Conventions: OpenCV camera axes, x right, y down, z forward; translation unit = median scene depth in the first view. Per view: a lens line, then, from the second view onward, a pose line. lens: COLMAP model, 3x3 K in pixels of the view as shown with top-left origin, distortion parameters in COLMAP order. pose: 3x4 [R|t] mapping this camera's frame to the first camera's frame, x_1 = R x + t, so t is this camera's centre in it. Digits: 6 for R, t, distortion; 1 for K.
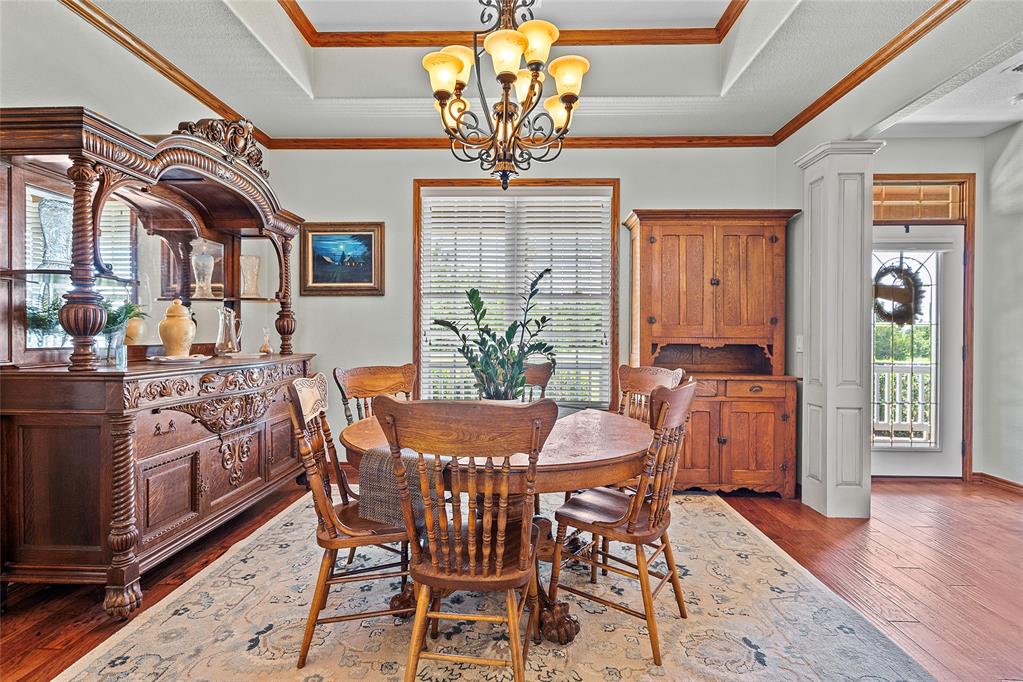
lens RADIAL K [[472.3, 0, 509.4], [0, 472.3, 336.3], [0, 0, 1]] dist [-0.003529, 0.003238]
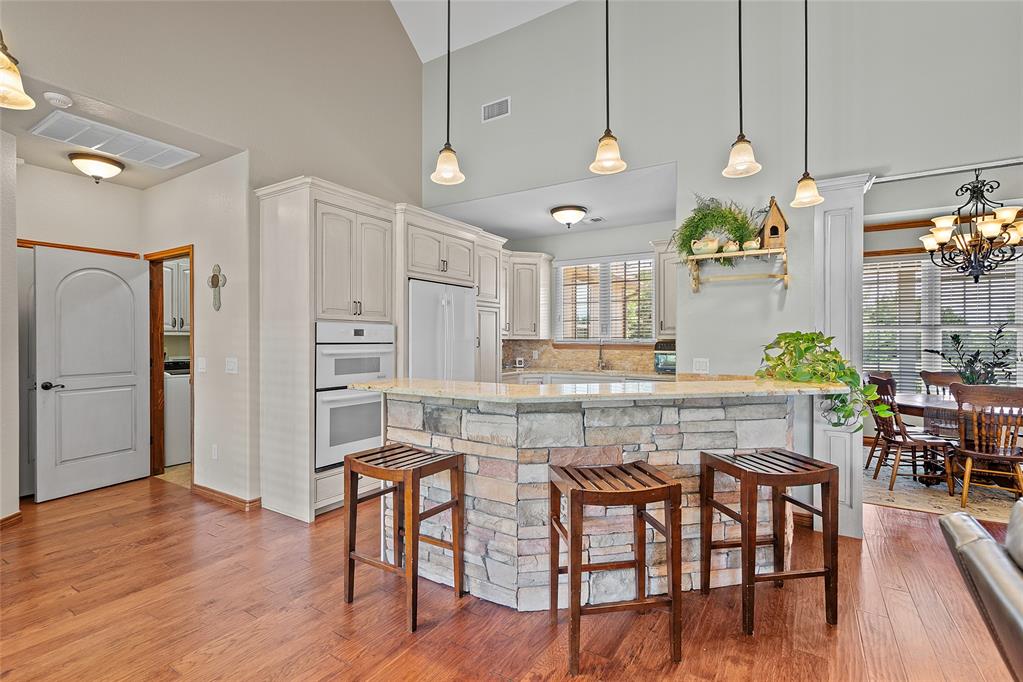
lens RADIAL K [[472.3, 0, 513.8], [0, 472.3, 339.5], [0, 0, 1]] dist [-0.003529, 0.003238]
pose [[0.870043, -0.004386, -0.492955, -0.443453], [0.001967, 0.999983, -0.005425, -0.044214], [0.492971, 0.003751, 0.870038, -1.017944]]
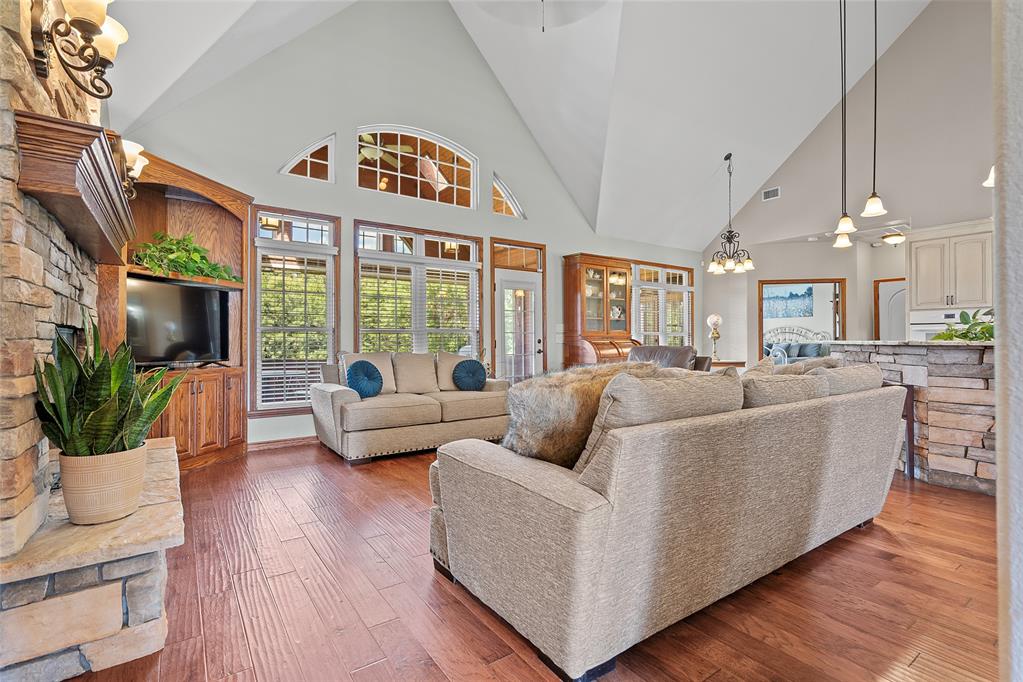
lens RADIAL K [[472.3, 0, 511.4], [0, 472.3, 337.6], [0, 0, 1]] dist [-0.003529, 0.003238]
pose [[-0.791957, -0.008268, -0.610521, 0.912978], [-0.006434, 0.999966, -0.005197, 0.025375], [0.610543, -0.000187, -0.791983, 0.105607]]
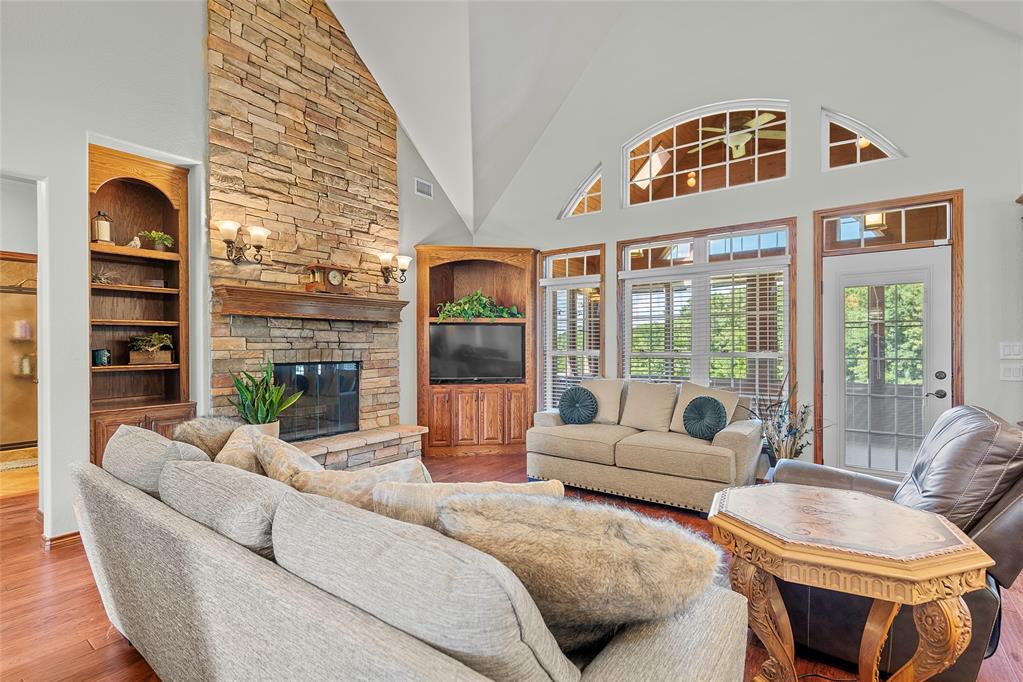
lens RADIAL K [[472.3, 0, 510.5], [0, 472.3, 346.5], [0, 0, 1]] dist [-0.003529, 0.003238]
pose [[-0.826418, -0.006967, 0.563015, -0.161046], [0.000473, 0.999915, 0.013067, -0.047454], [-0.563058, 0.011065, -0.826344, 0.023127]]
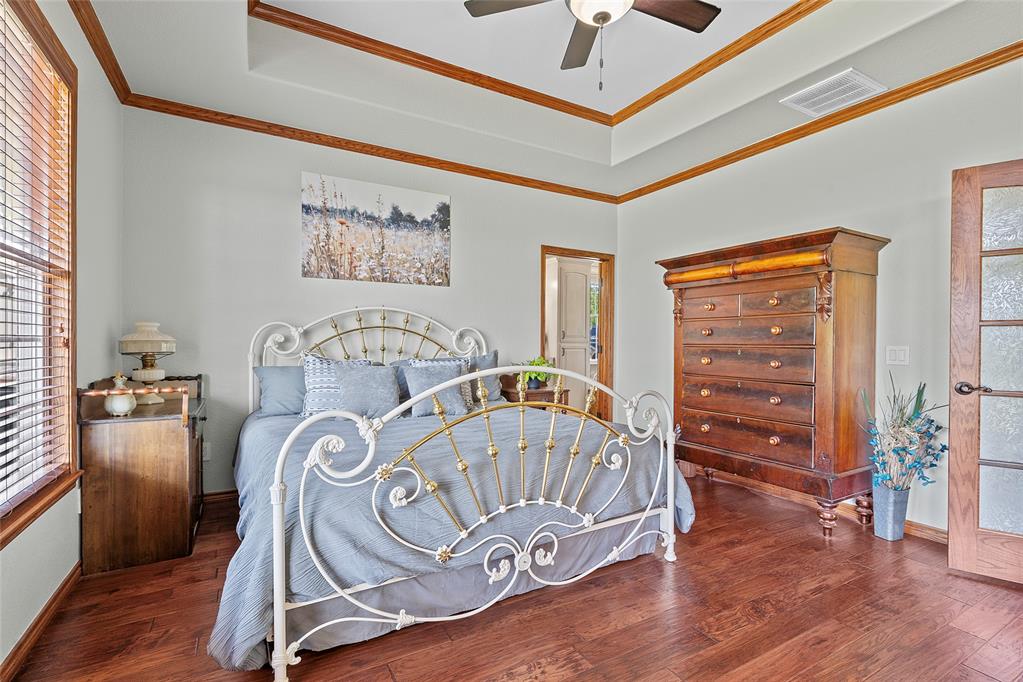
lens RADIAL K [[472.3, 0, 511.4], [0, 472.3, 343.5], [0, 0, 1]] dist [-0.003529, 0.003238]
pose [[0.531708, -0.003711, -0.846920, -1.697598], [-0.003750, 0.999970, -0.006736, -0.000608], [0.846919, 0.006757, 0.531678, -1.745164]]
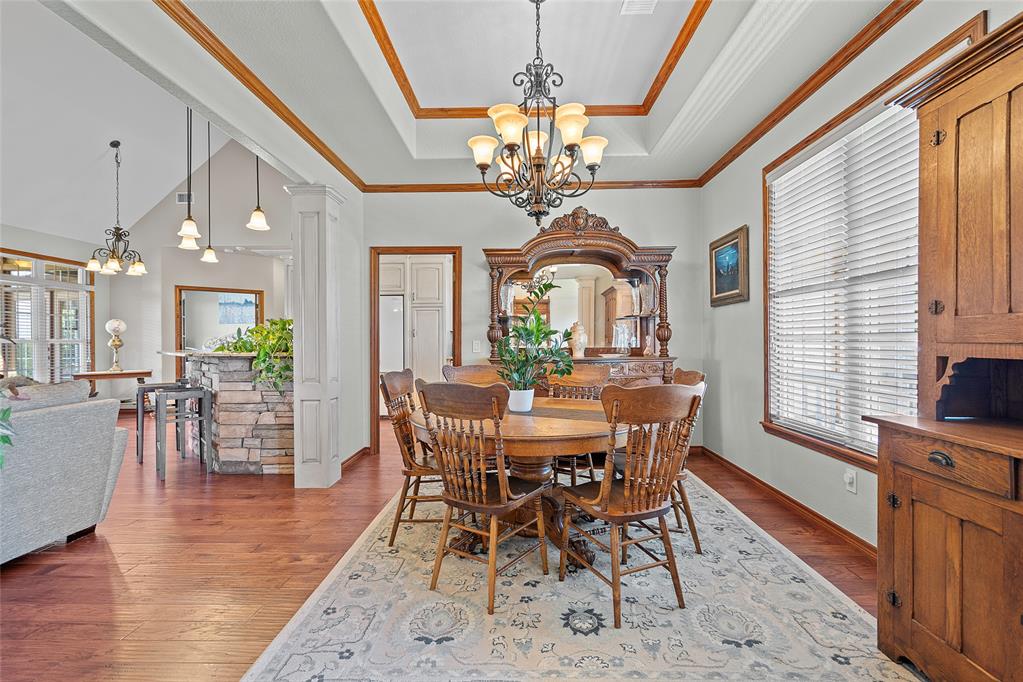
lens RADIAL K [[472.3, 0, 511.8], [0, 472.3, 341.1], [0, 0, 1]] dist [-0.003529, 0.003238]
pose [[0.015830, -0.005406, -0.999860, 0.778071], [0.002135, 0.999983, -0.005373, 0.001586], [0.999872, -0.002050, 0.015841, 0.569179]]
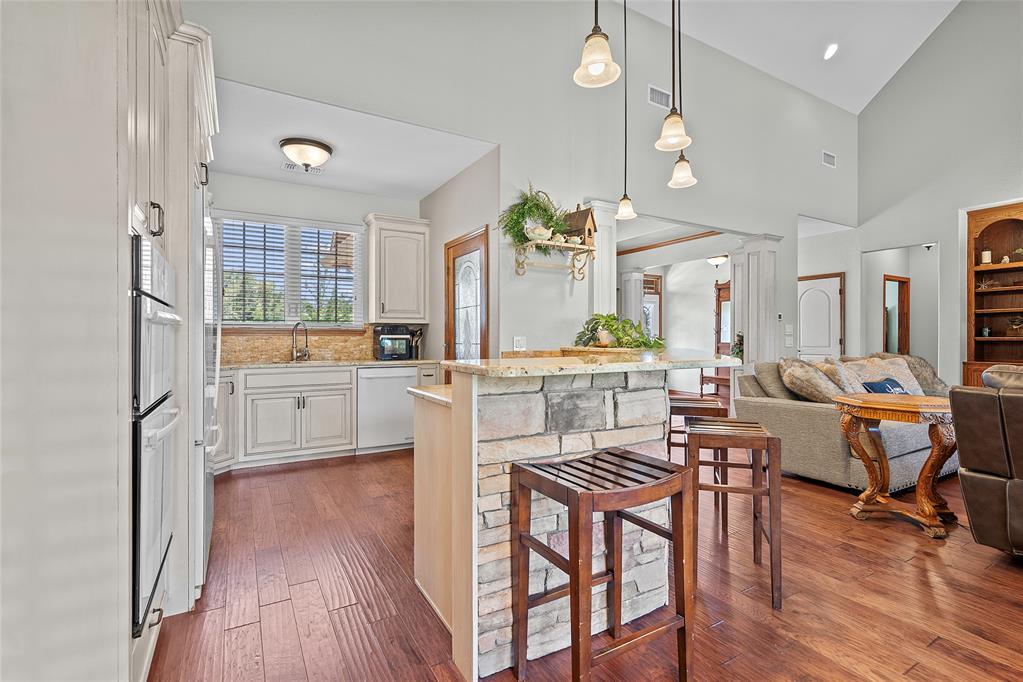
lens RADIAL K [[472.3, 0, 511.8], [0, 472.3, 339.3], [0, 0, 1]] dist [-0.003529, 0.003238]
pose [[0.842496, -0.007855, 0.538646, -1.232193], [0.007514, 0.999968, 0.002830, -0.003919], [-0.538651, 0.001663, 0.842528, -0.834006]]
